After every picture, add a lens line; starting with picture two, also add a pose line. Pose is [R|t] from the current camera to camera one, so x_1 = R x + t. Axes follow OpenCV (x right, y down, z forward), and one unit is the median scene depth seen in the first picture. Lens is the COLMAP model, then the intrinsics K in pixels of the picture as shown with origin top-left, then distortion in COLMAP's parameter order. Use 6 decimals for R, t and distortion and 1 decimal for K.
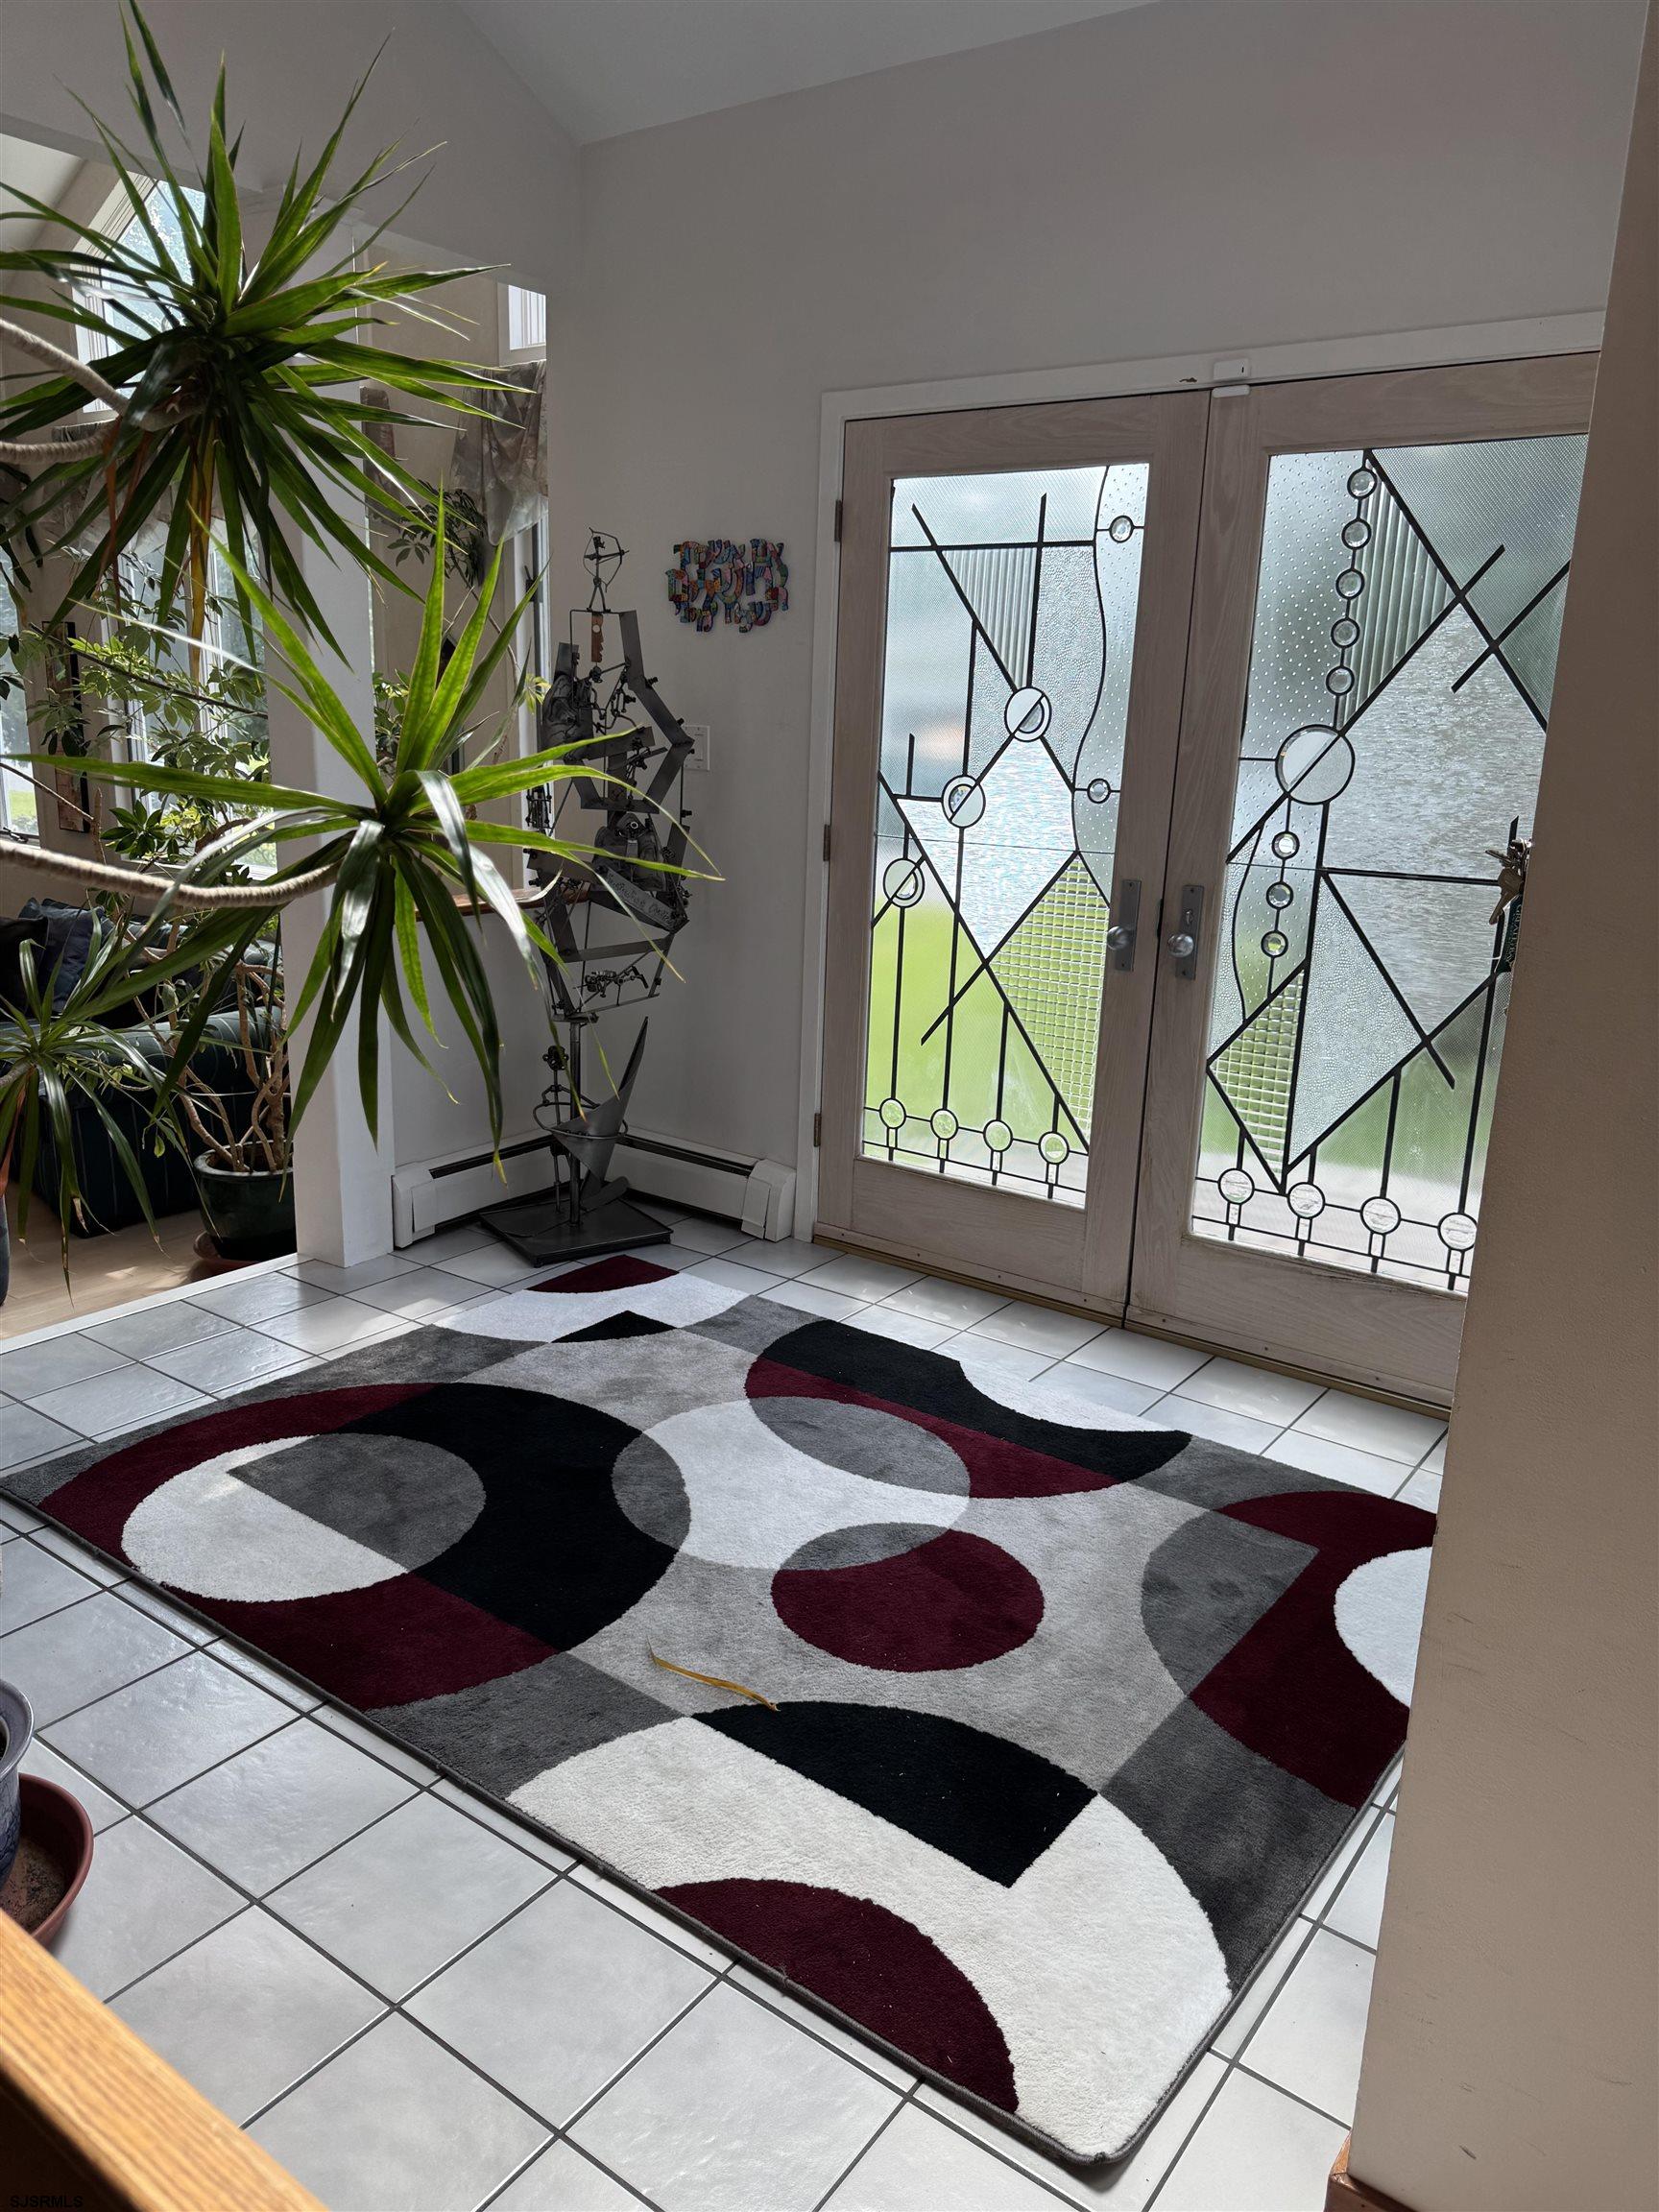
lens RADIAL K [[1566.5, 0, 820.9], [0, 1566.5, 1119.9], [0, 0, 1]] dist [0.000058, -0.048389]
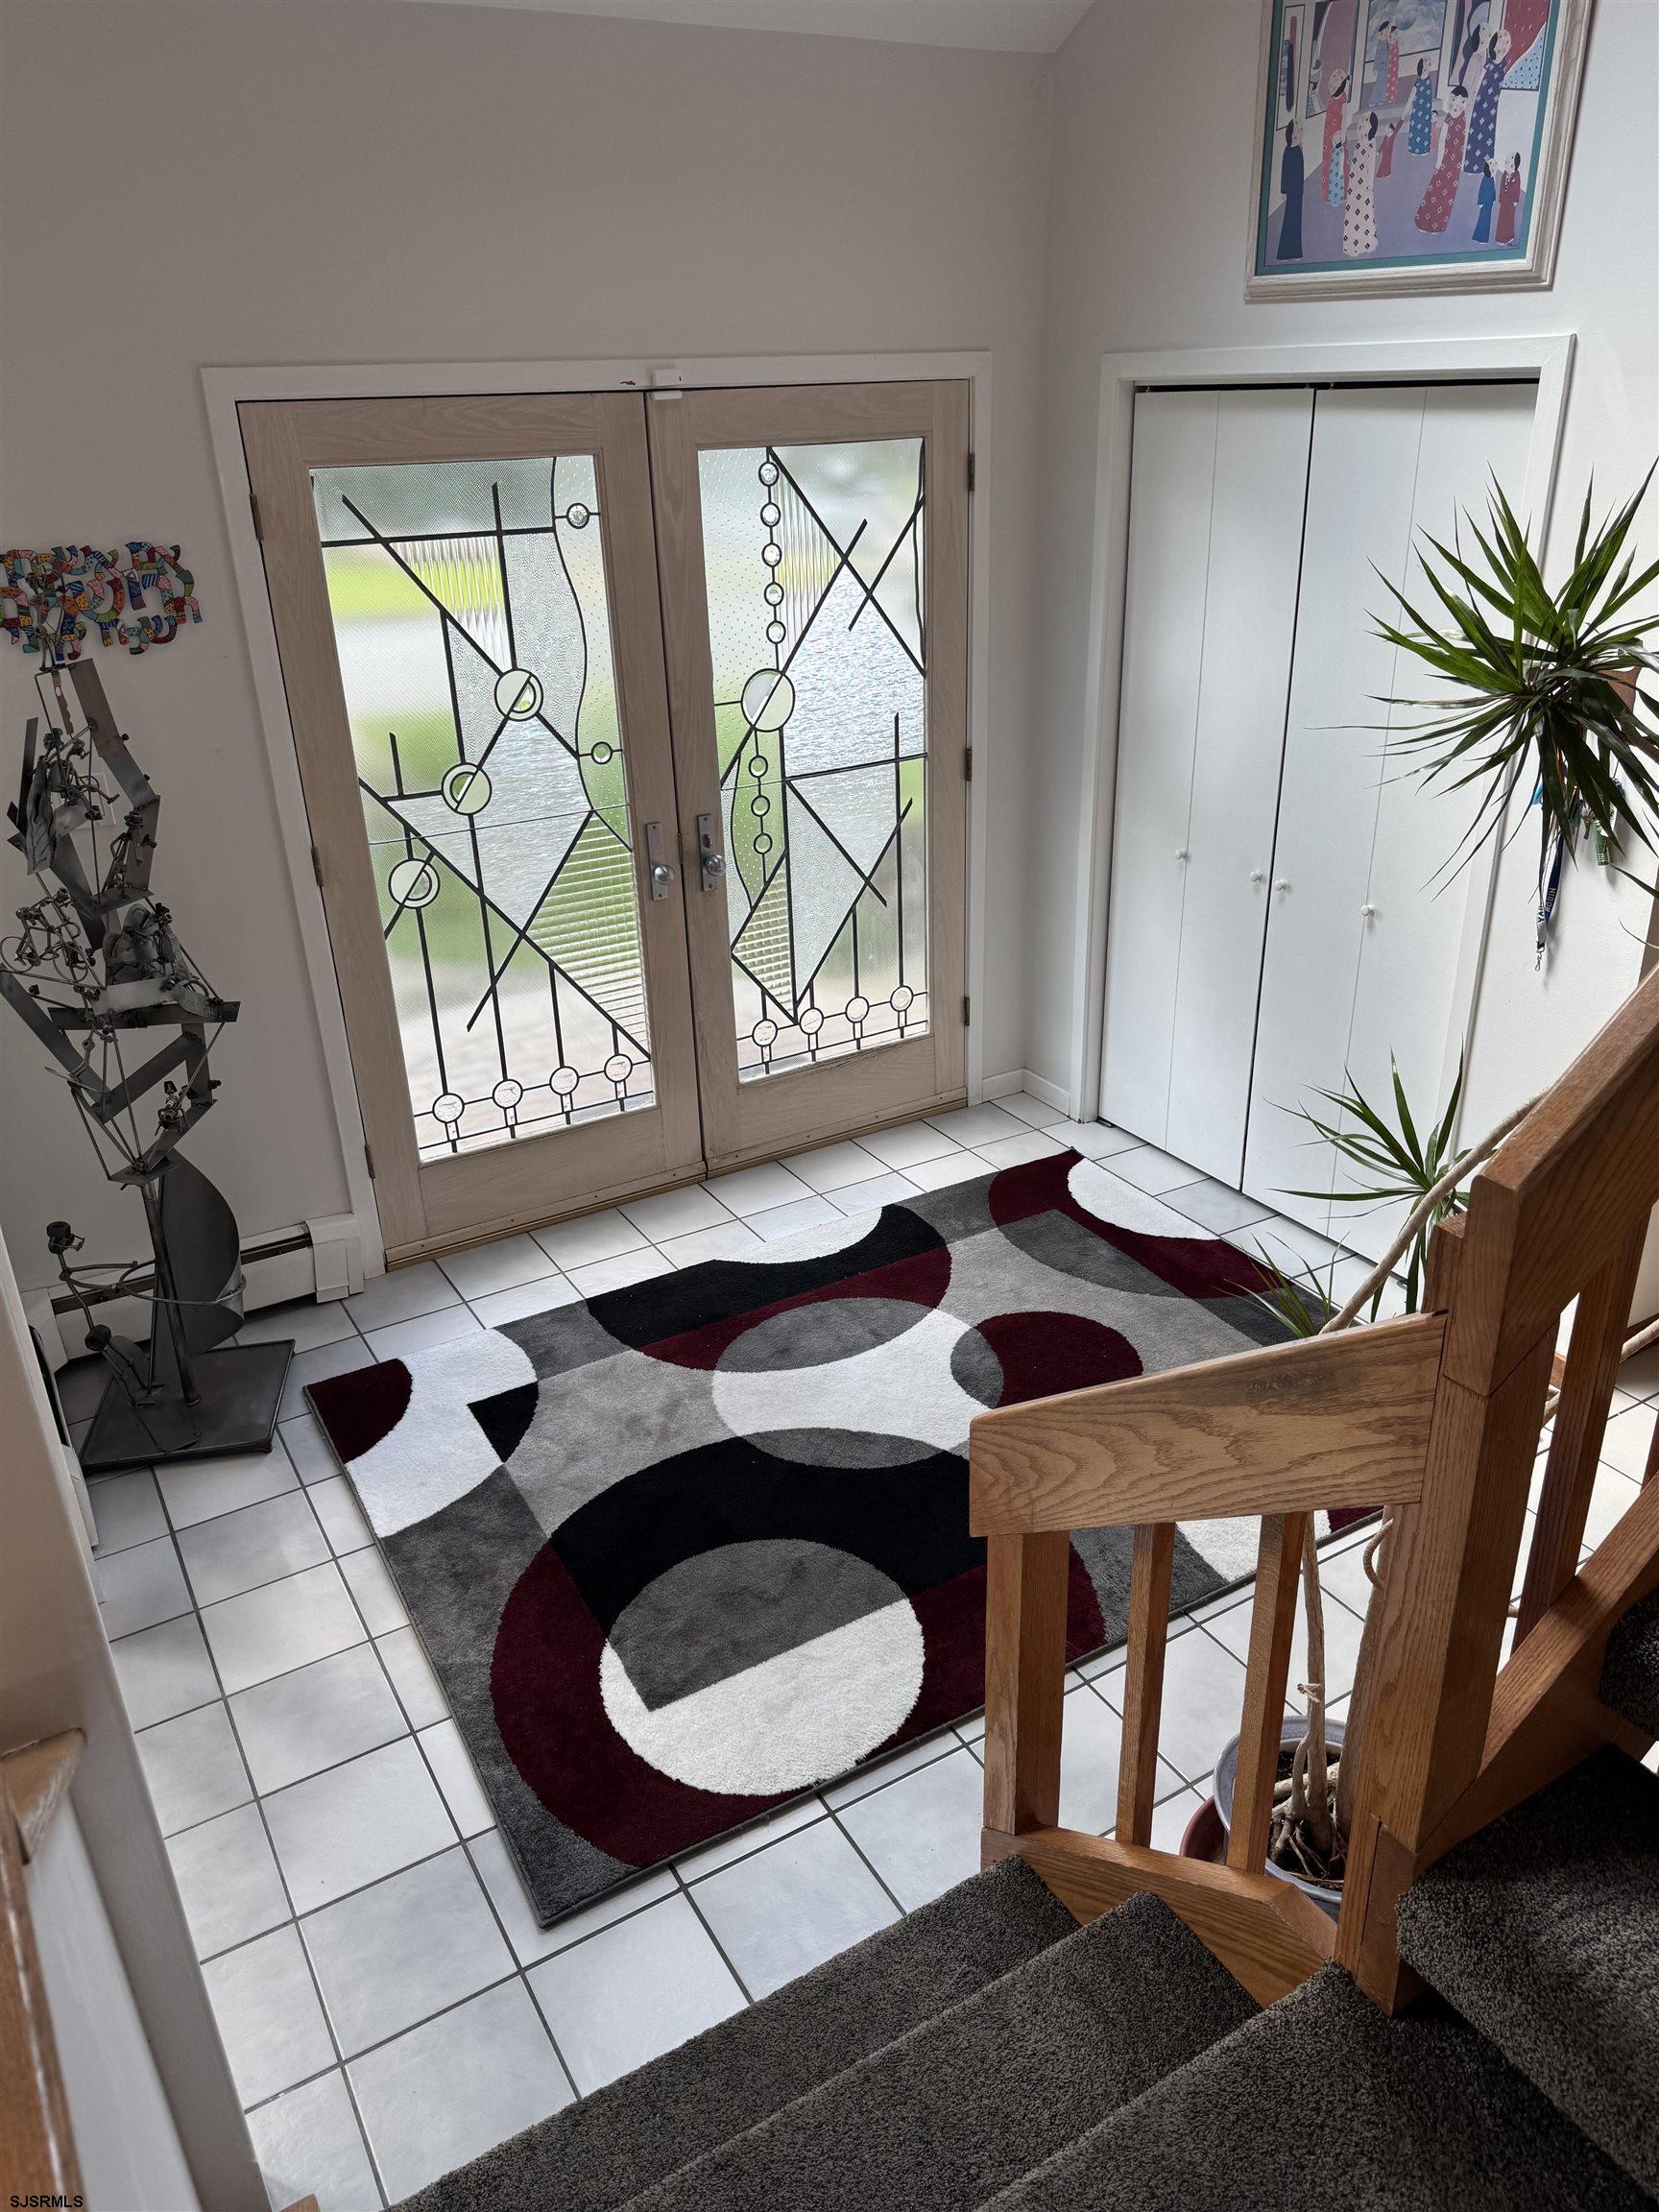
lens RADIAL K [[1566.5, 0, 851.4], [0, 1566.5, 1113.0], [0, 0, 1]] dist [0.000058, -0.048389]
pose [[0.374281, -0.419972, 0.826763, -0.800390], [0.270460, 0.902242, 0.335874, -0.312190], [-0.886998, 0.097895, 0.451277, 0.374510]]
